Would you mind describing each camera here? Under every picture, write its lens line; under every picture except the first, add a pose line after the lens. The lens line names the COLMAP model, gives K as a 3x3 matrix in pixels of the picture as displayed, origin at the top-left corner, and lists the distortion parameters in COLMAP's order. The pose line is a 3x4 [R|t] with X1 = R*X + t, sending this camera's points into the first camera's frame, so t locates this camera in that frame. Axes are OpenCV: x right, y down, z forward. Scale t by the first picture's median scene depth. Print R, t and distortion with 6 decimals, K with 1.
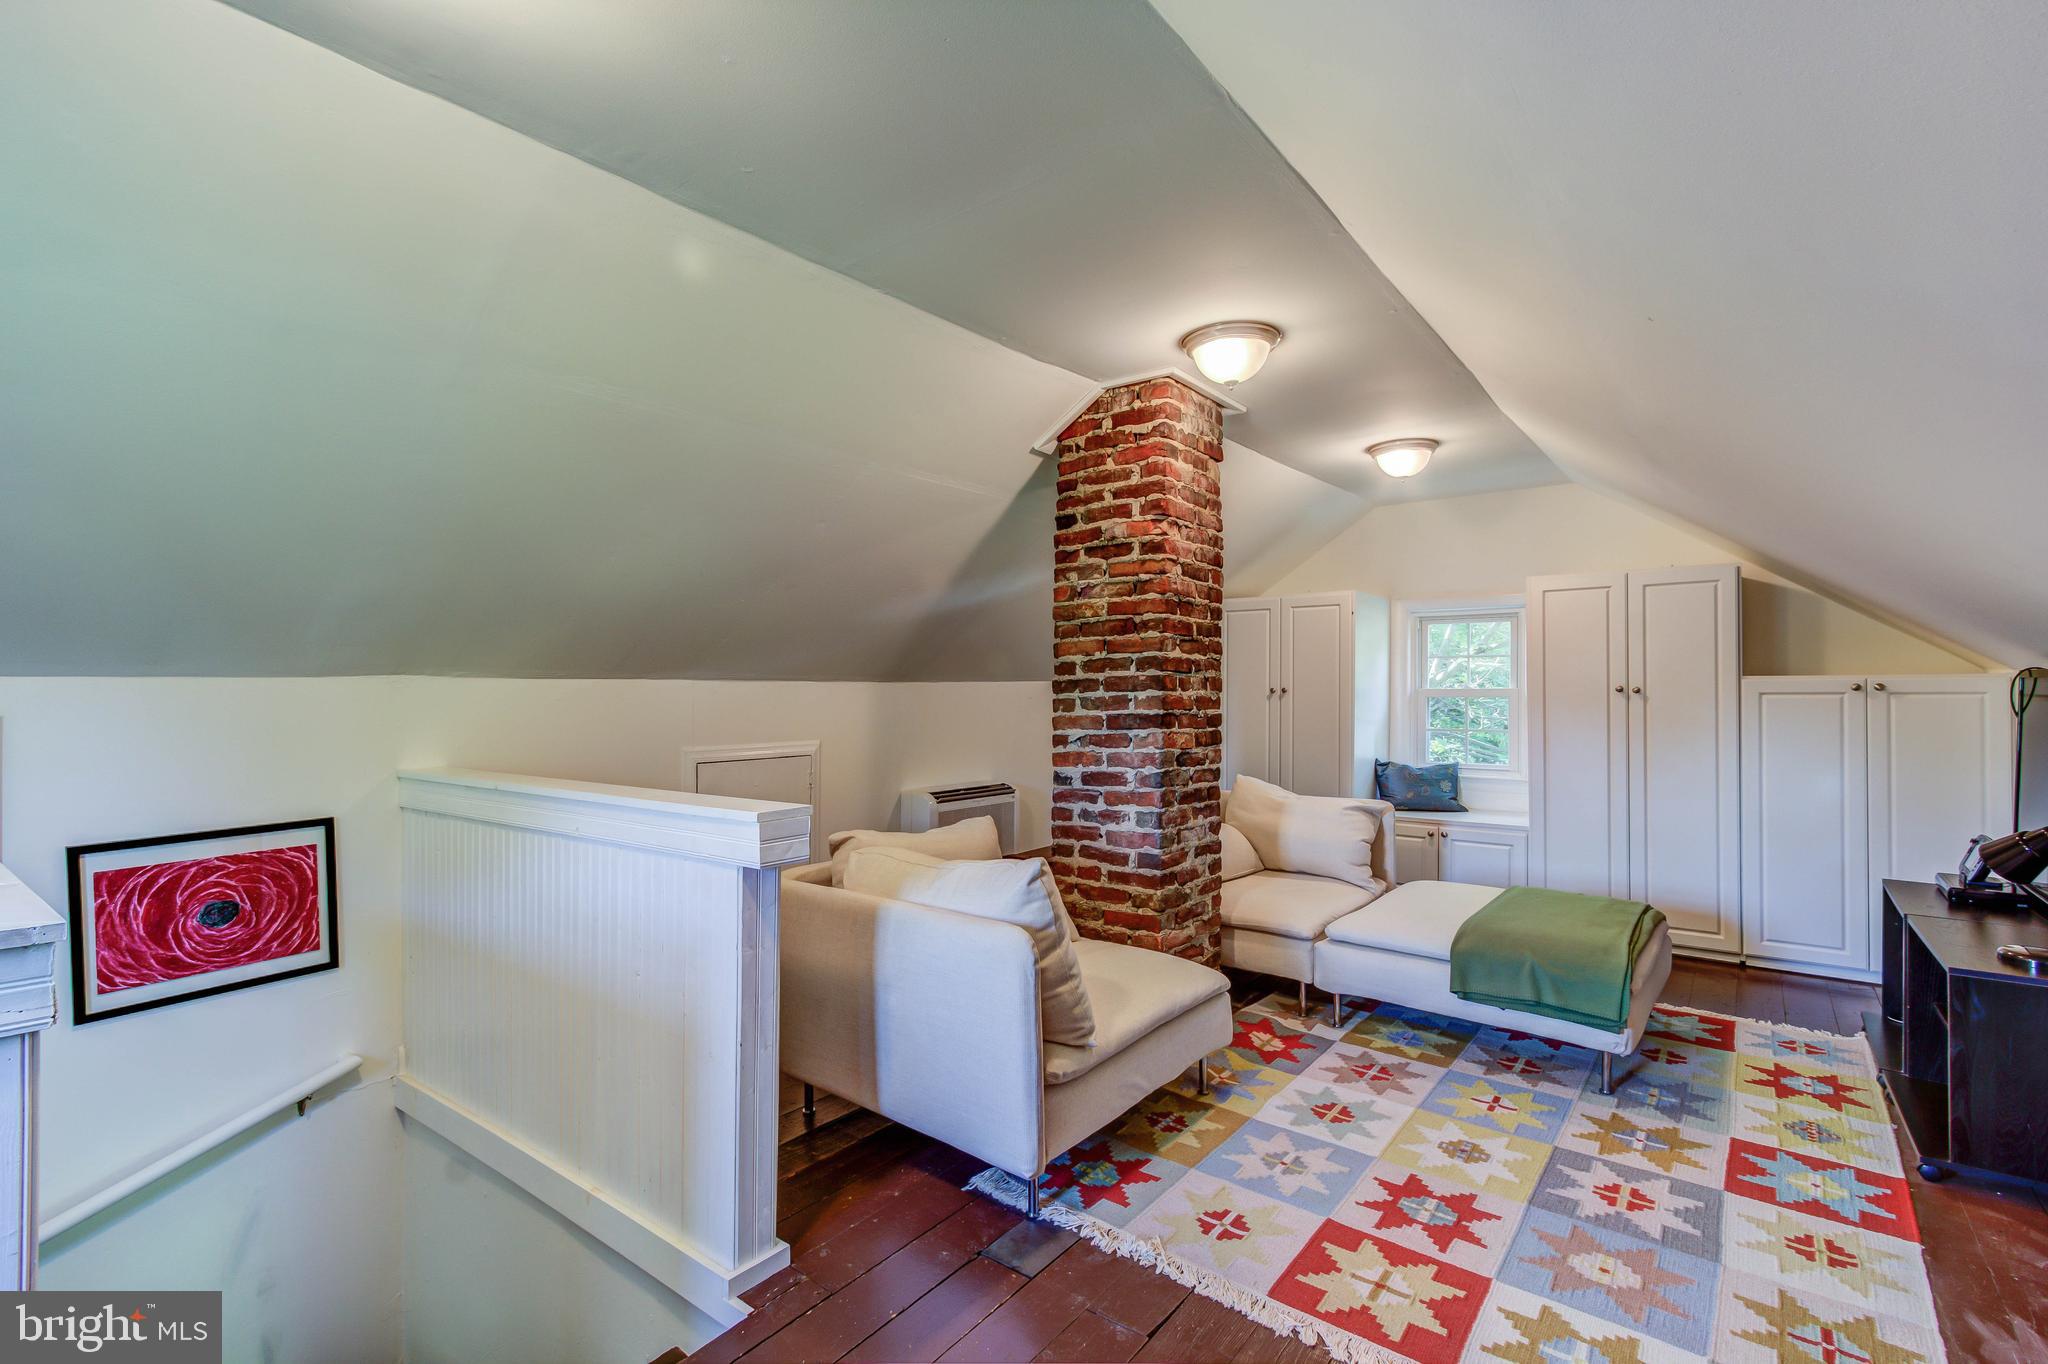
lens RADIAL K [[917.7, 0, 1027.1], [0, 917.7, 688.1], [0, 0, 1]] dist [-0.001783, -0.000021]
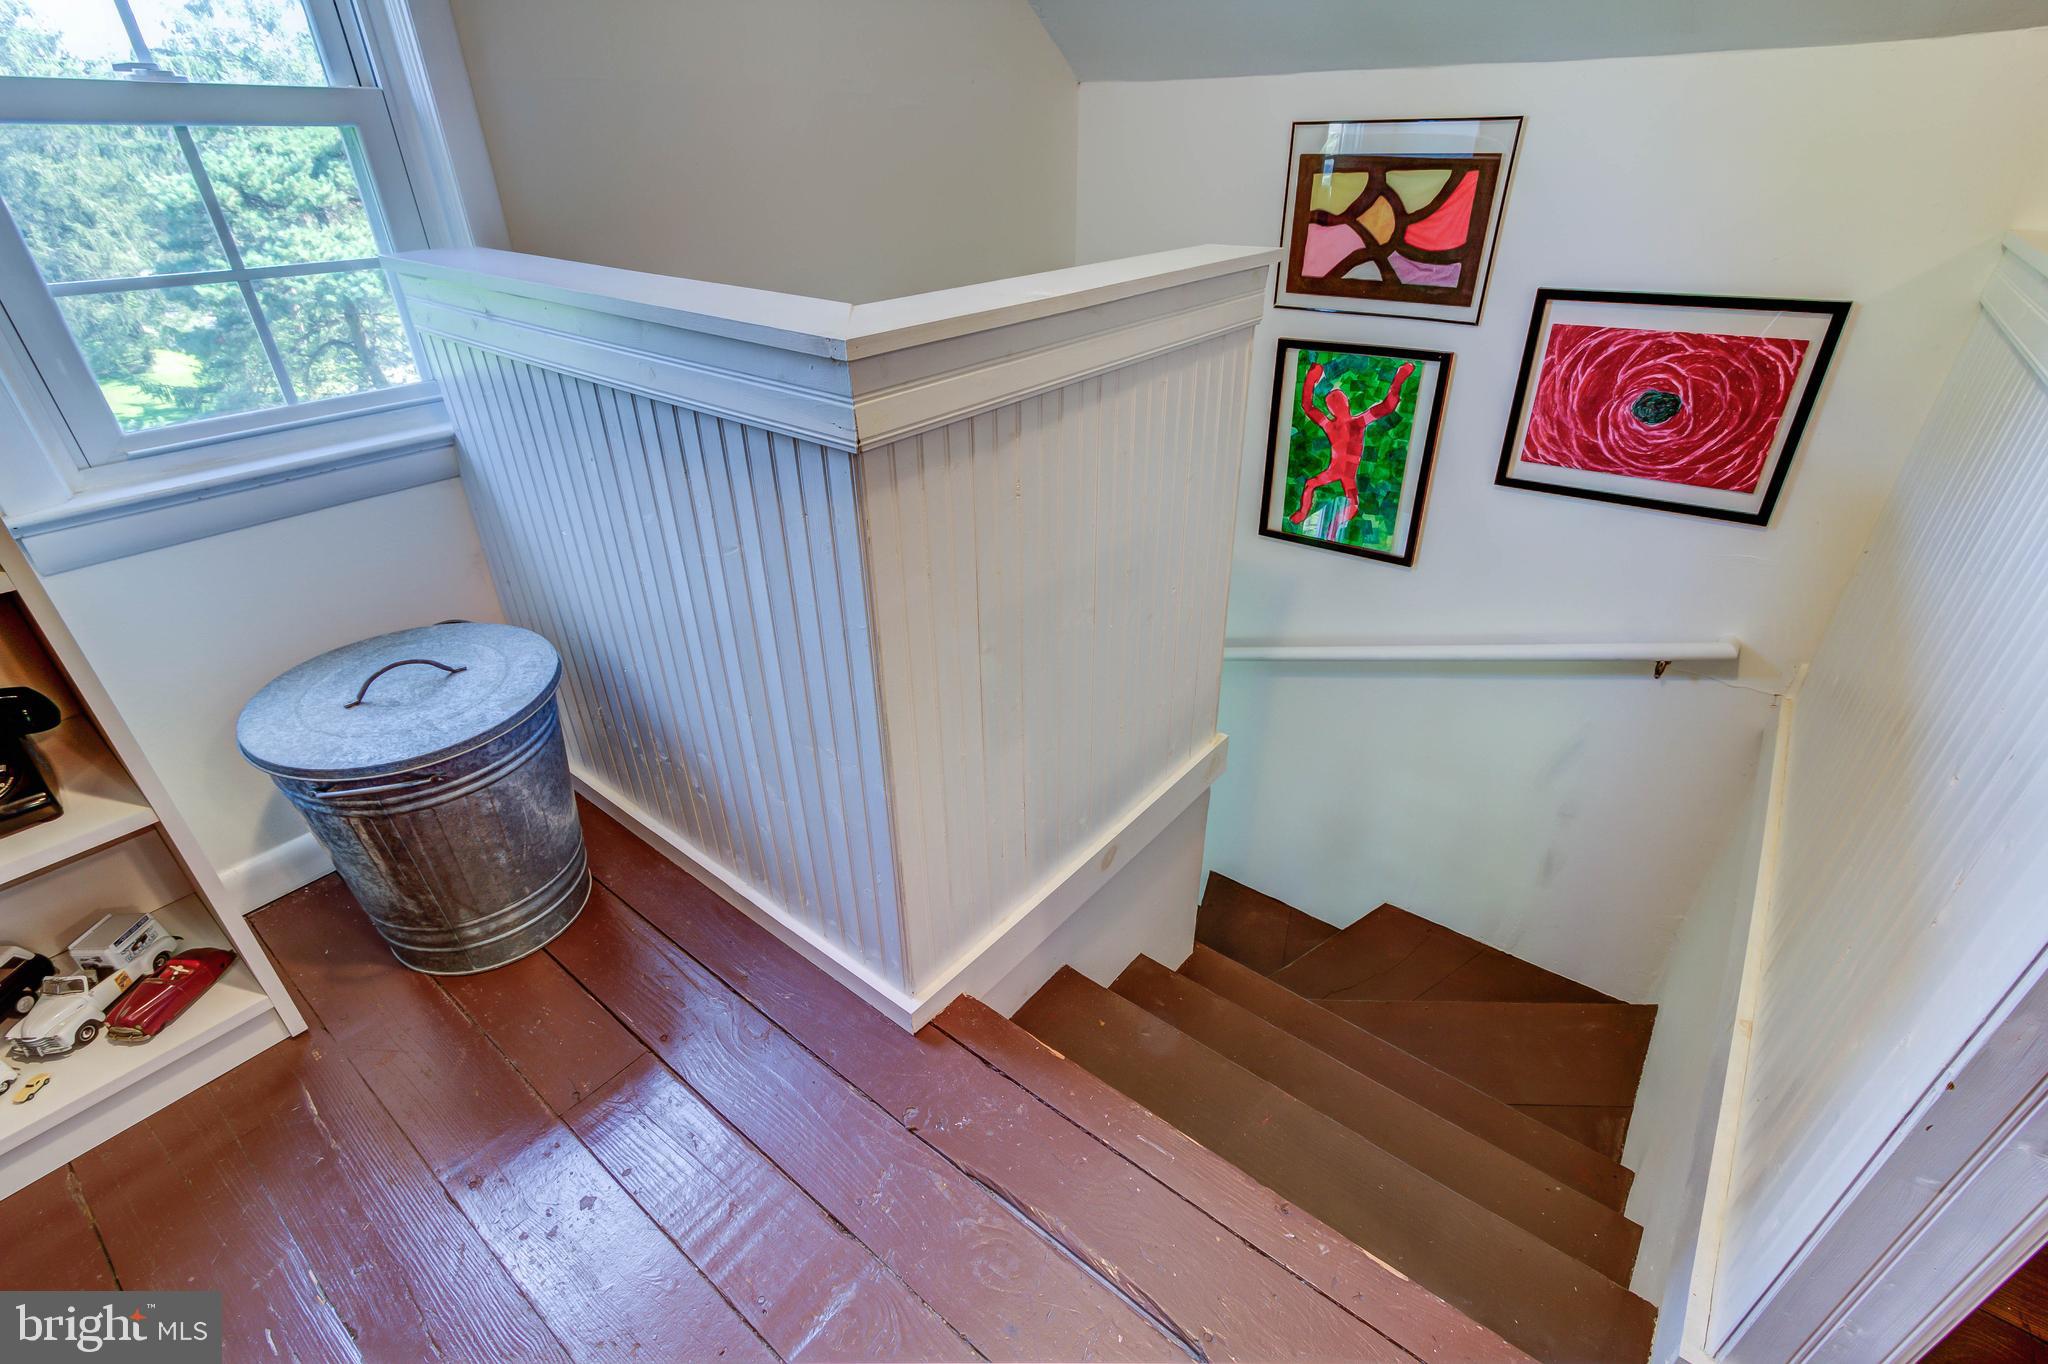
lens RADIAL K [[929.7, 0, 1024.0], [0, 929.7, 682.0], [0, 0, 1]] dist [0.001303, 0.000628]
pose [[0.006096, 0.510222, -0.860021, -0.069061], [0.010659, 0.859955, 0.510258, 0.033162], [0.999925, -0.012277, -0.000196, 0.454338]]
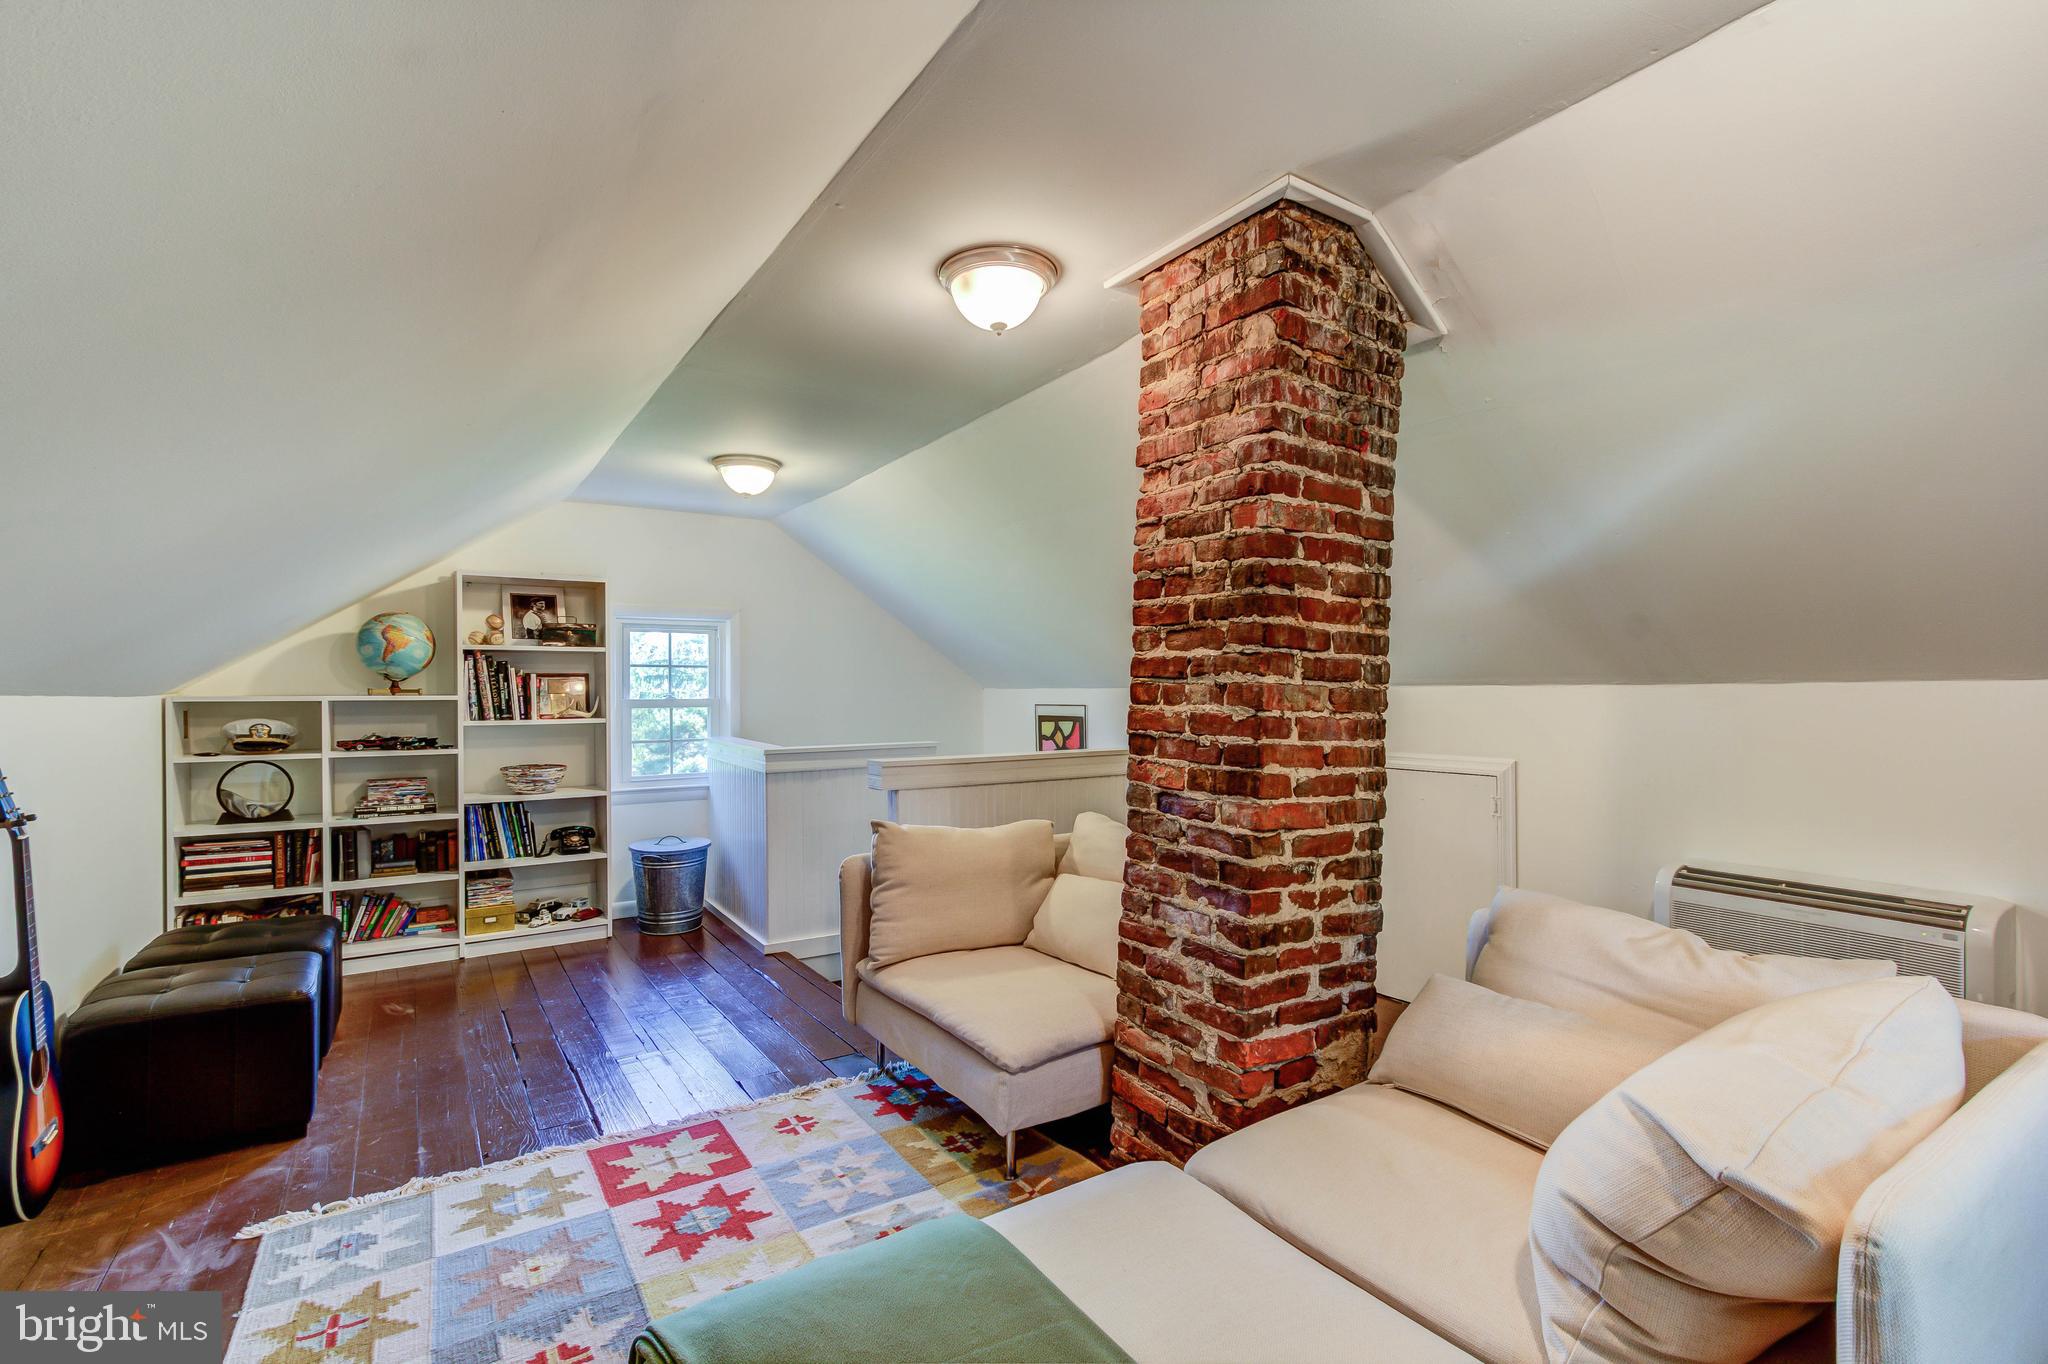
lens RADIAL K [[929.7, 0, 1024.0], [0, 929.7, 682.0], [0, 0, 1]] dist [0.001303, 0.000628]
pose [[-0.314143, -0.003584, -0.949369, 1.150840], [0.008864, 0.999938, -0.006708, -0.013672], [0.949334, -0.010523, -0.314092, 1.470118]]
